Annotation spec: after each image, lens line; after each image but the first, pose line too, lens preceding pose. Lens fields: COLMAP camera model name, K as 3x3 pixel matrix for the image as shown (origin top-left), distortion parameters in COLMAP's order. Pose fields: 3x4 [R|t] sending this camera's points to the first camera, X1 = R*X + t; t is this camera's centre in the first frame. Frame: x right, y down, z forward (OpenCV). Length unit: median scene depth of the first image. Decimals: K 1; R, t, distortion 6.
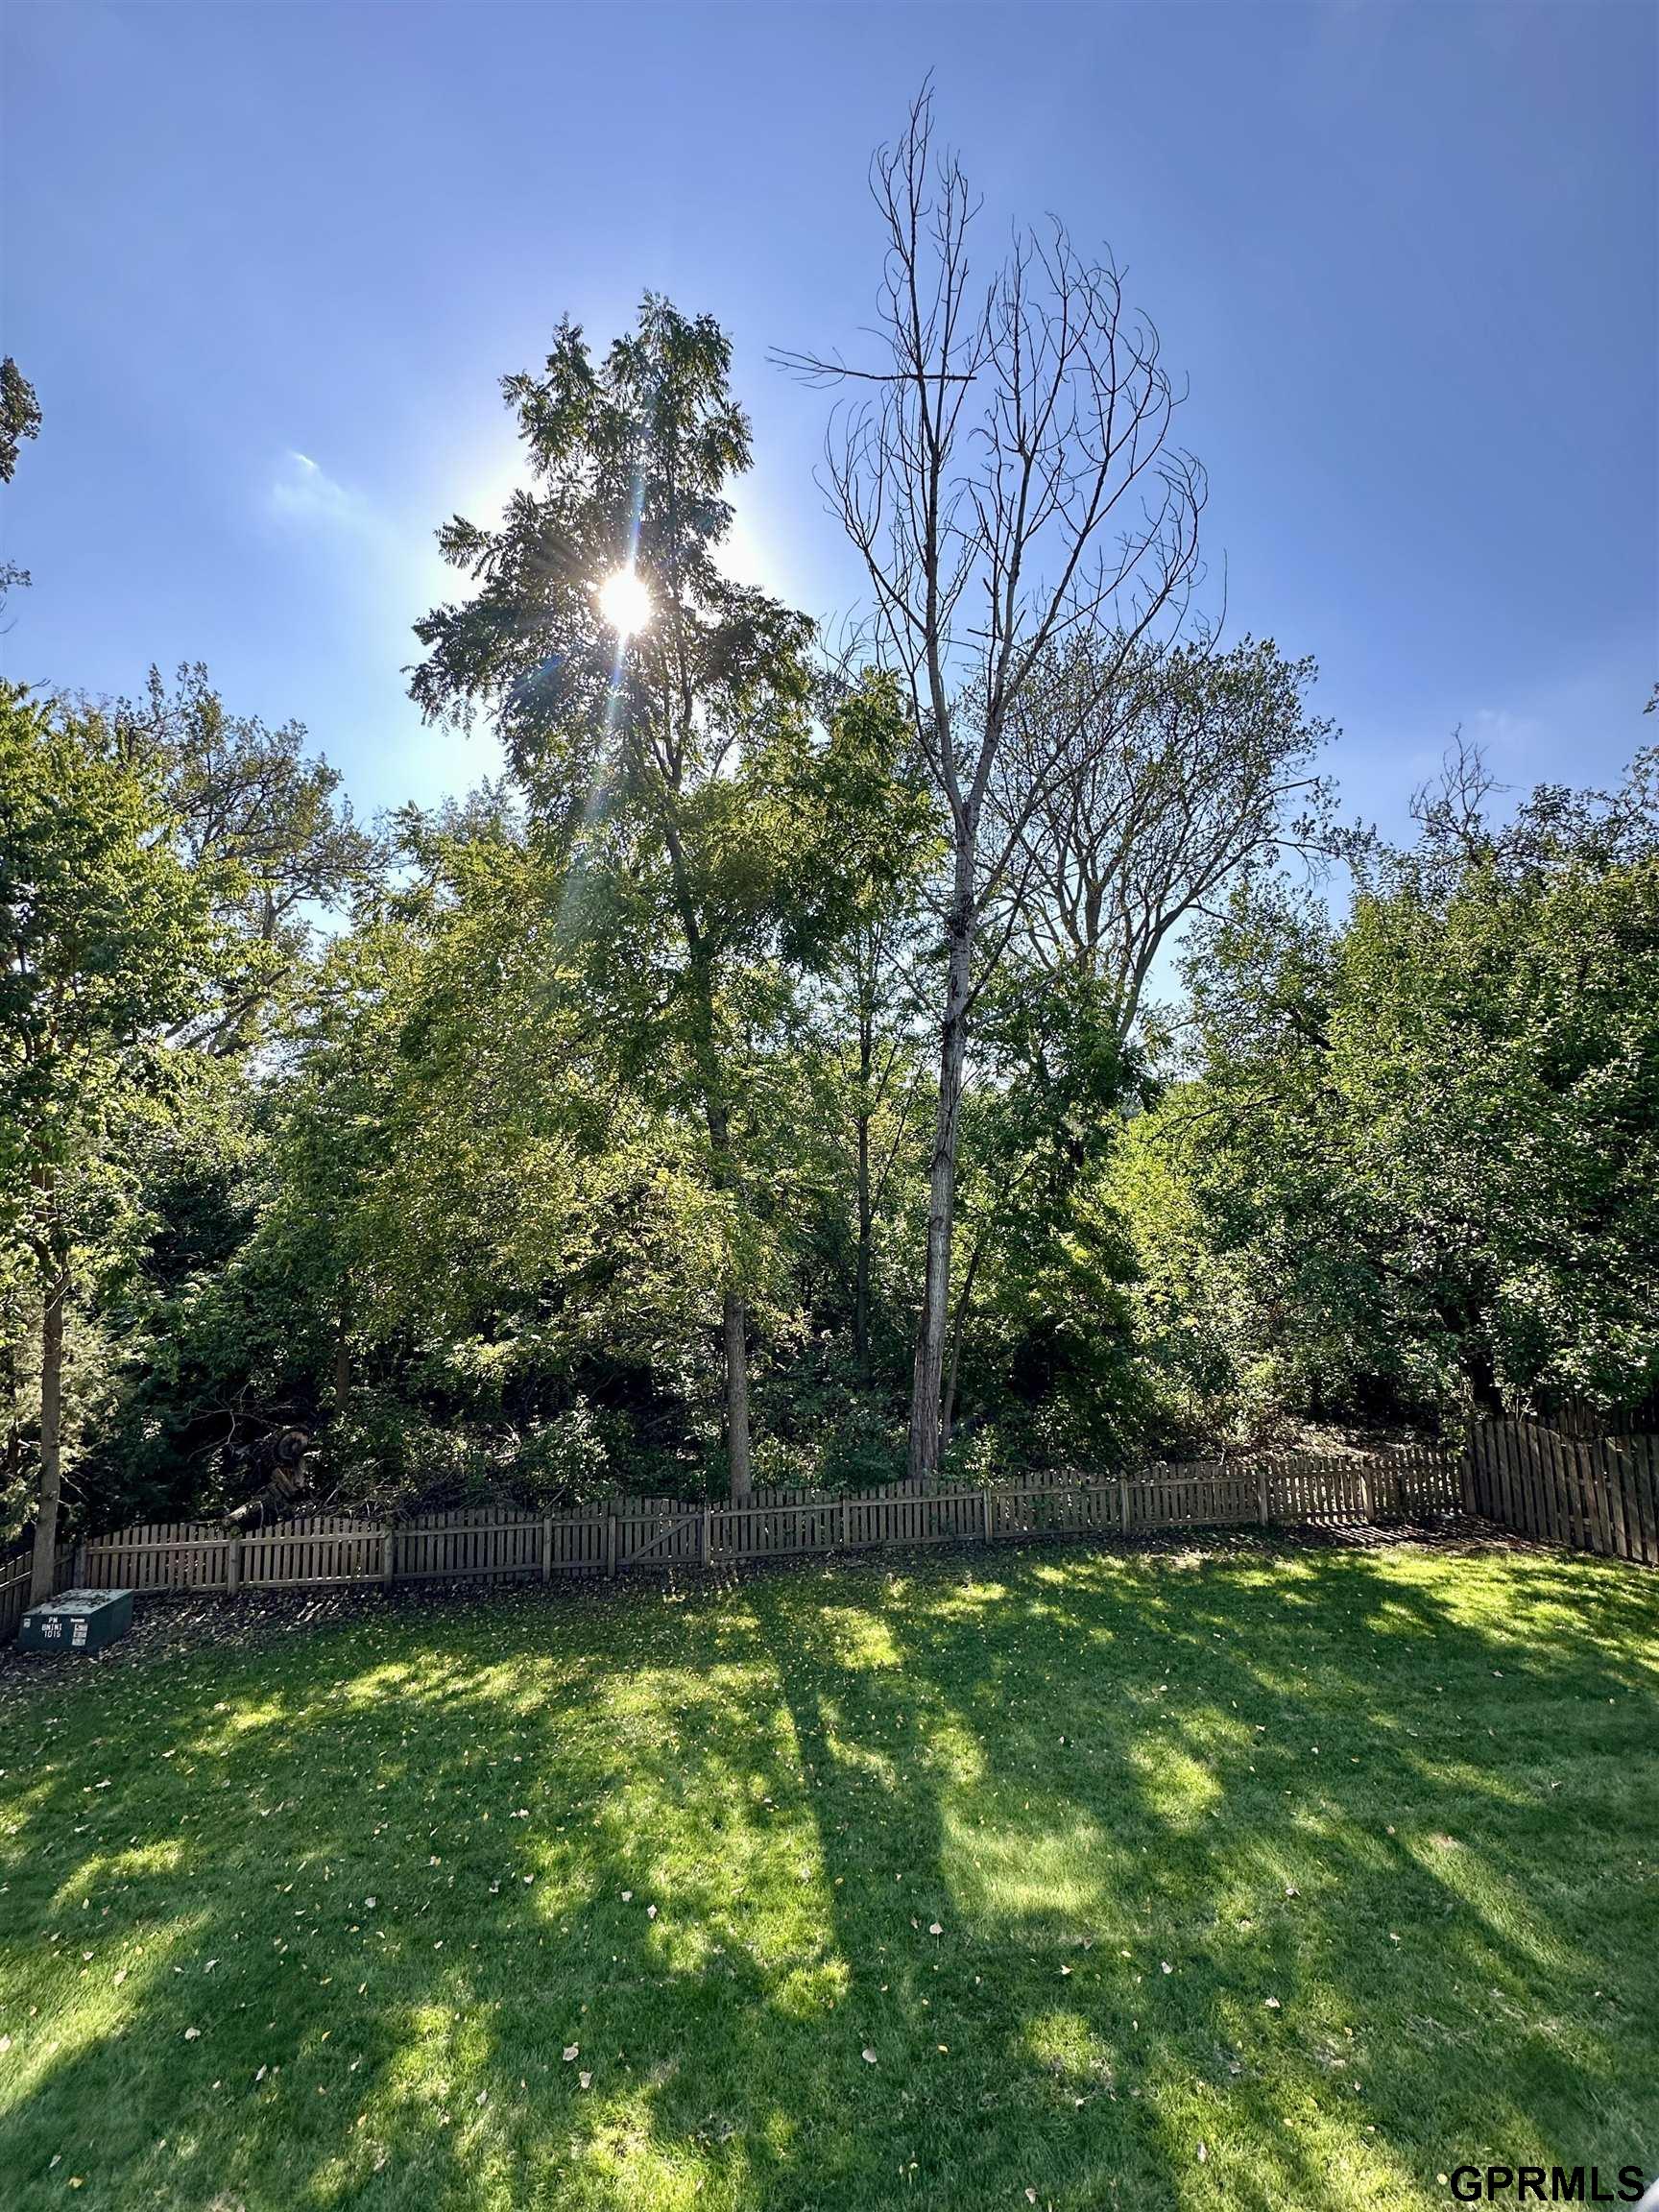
lens RADIAL K [[886.5, 0, 826.3], [0, 886.5, 1105.3], [0, 0, 1]] dist [-0.006993, 0.001066]
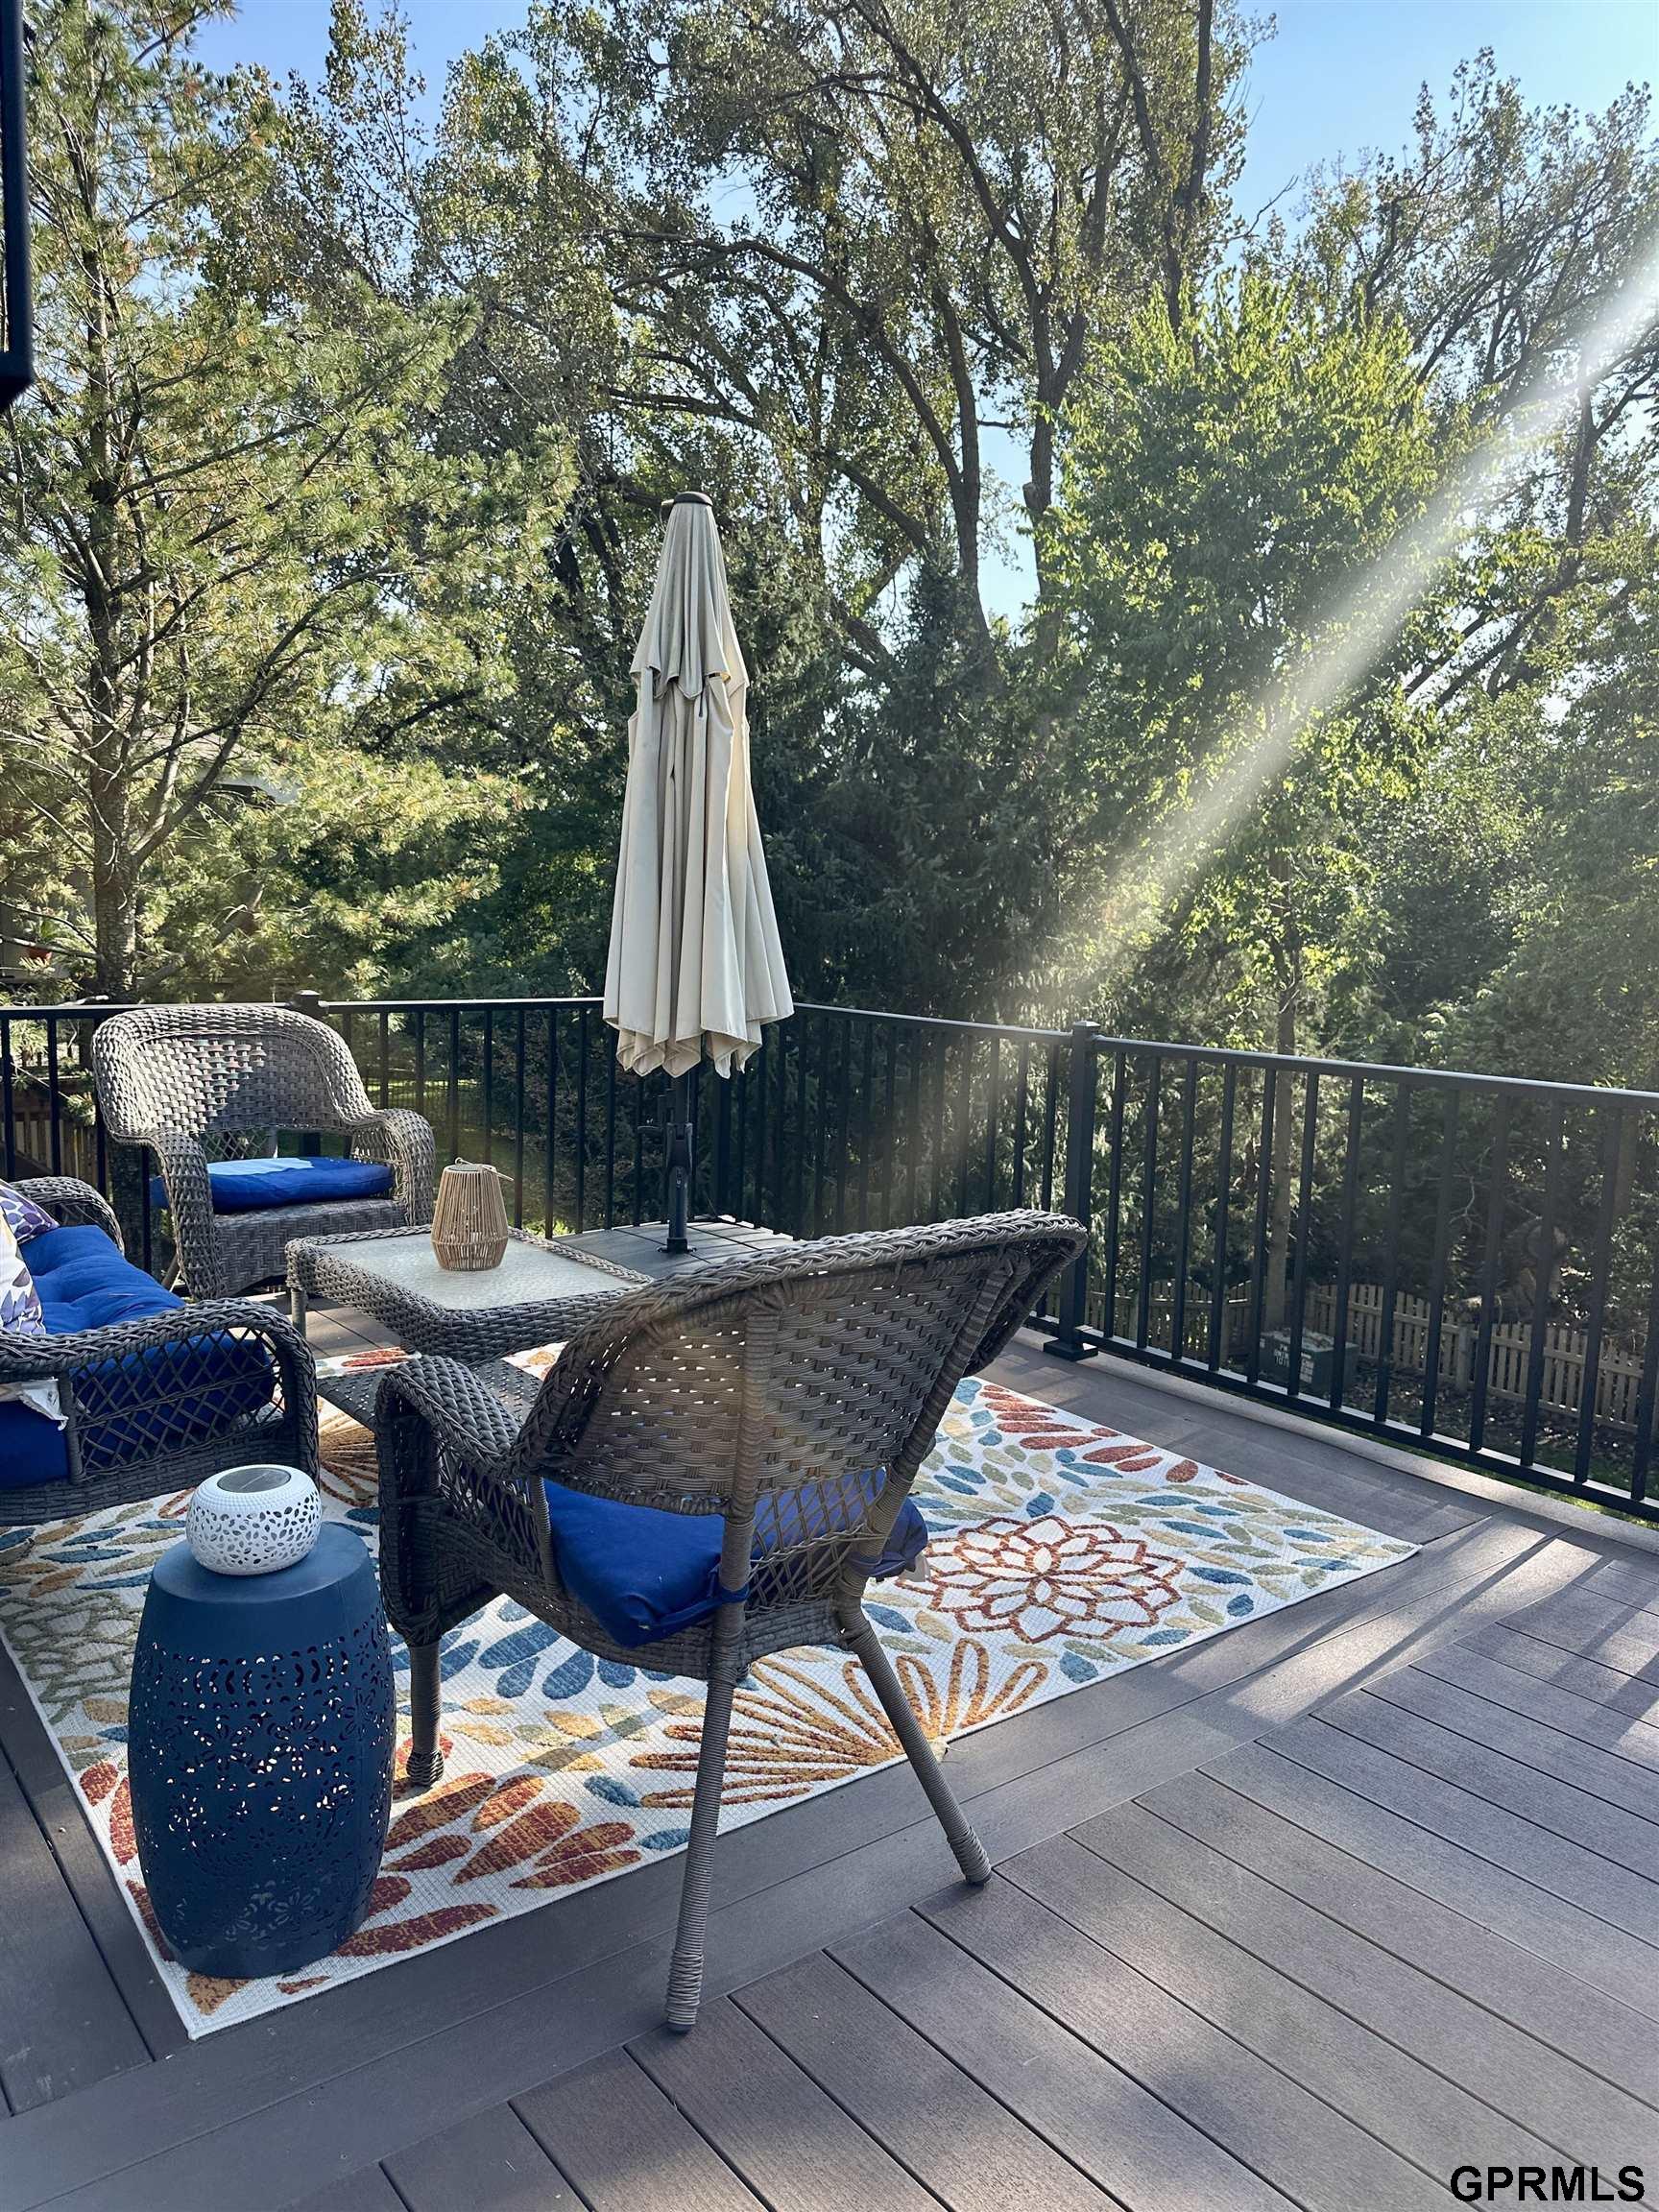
lens RADIAL K [[1583.5, 0, 829.2], [0, 1583.5, 1110.6], [0, 0, 1]] dist [0.064686, -0.065337]
pose [[0.538283, 0.133620, -0.832104, 0.212831], [0.048127, 0.980866, 0.188642, -0.000299], [0.841389, -0.141590, 0.521553, -0.227524]]
